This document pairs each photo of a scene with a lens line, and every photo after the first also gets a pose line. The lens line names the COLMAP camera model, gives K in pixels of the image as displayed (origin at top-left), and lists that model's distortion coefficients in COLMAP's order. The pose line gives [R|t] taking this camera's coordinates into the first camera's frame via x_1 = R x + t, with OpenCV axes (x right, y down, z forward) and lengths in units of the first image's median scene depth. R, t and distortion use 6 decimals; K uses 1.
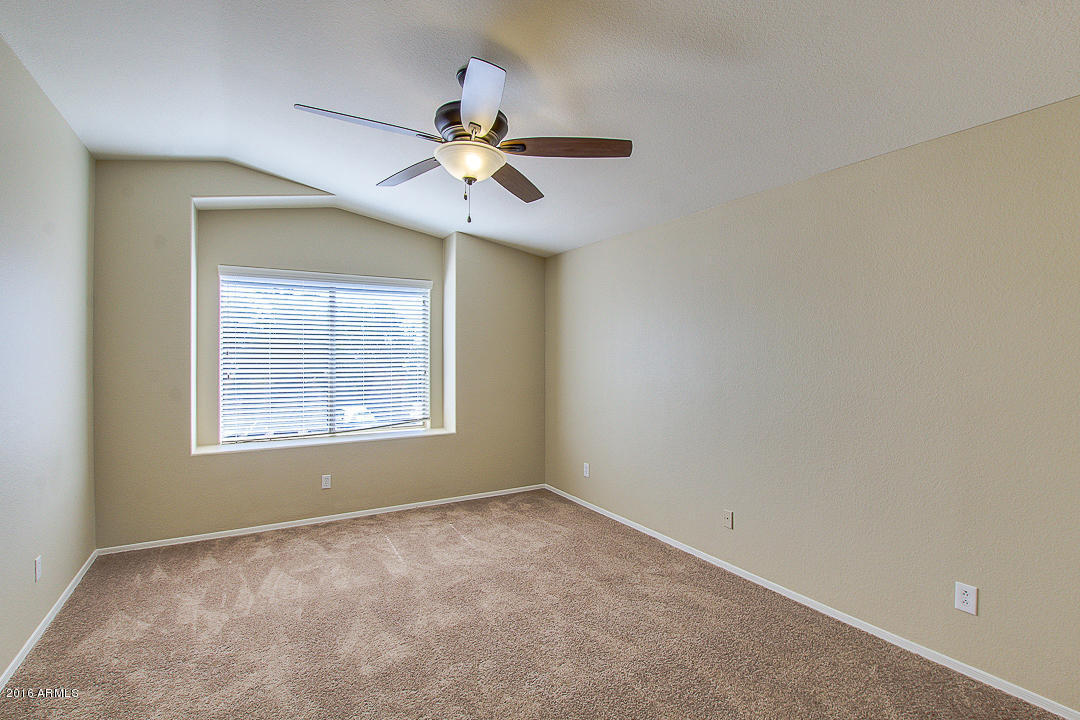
lens RADIAL K [[502.7, 0, 543.9], [0, 502.7, 360.2], [0, 0, 1]] dist [-0.021845, 0.000127]
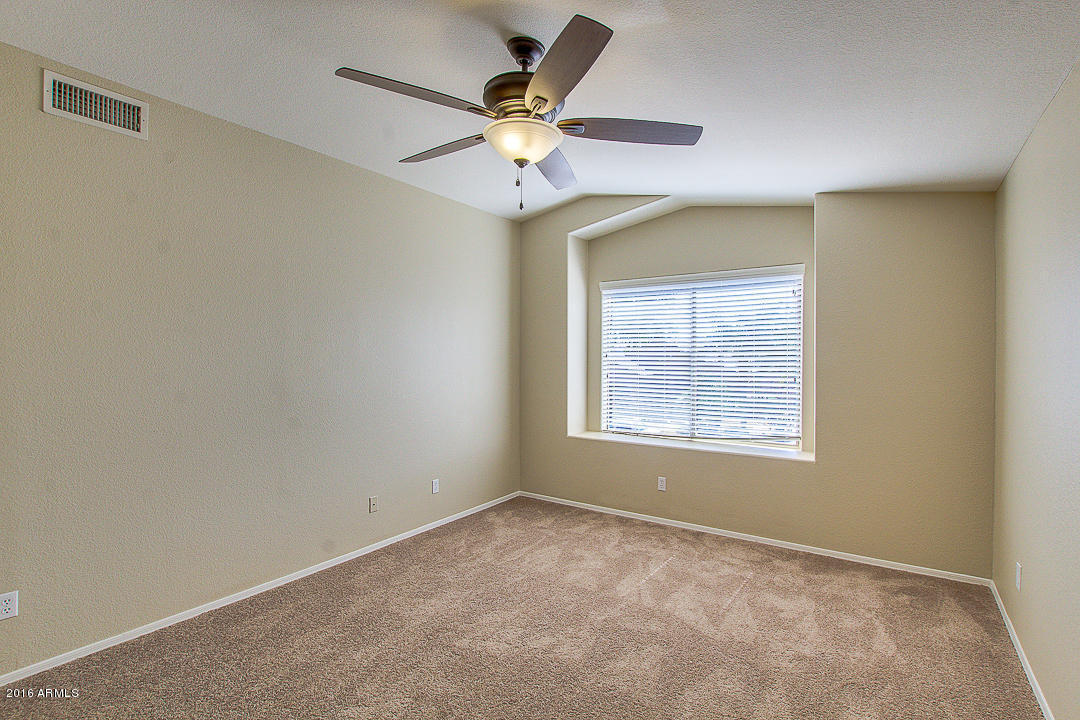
lens RADIAL K [[502.7, 0, 543.9], [0, 502.7, 360.2], [0, 0, 1]] dist [-0.021845, 0.000127]
pose [[0.411050, 0.006386, -0.911590, 0.393707], [-0.009867, 0.999948, 0.002556, -0.005263], [0.911559, 0.007944, 0.411092, 0.378815]]
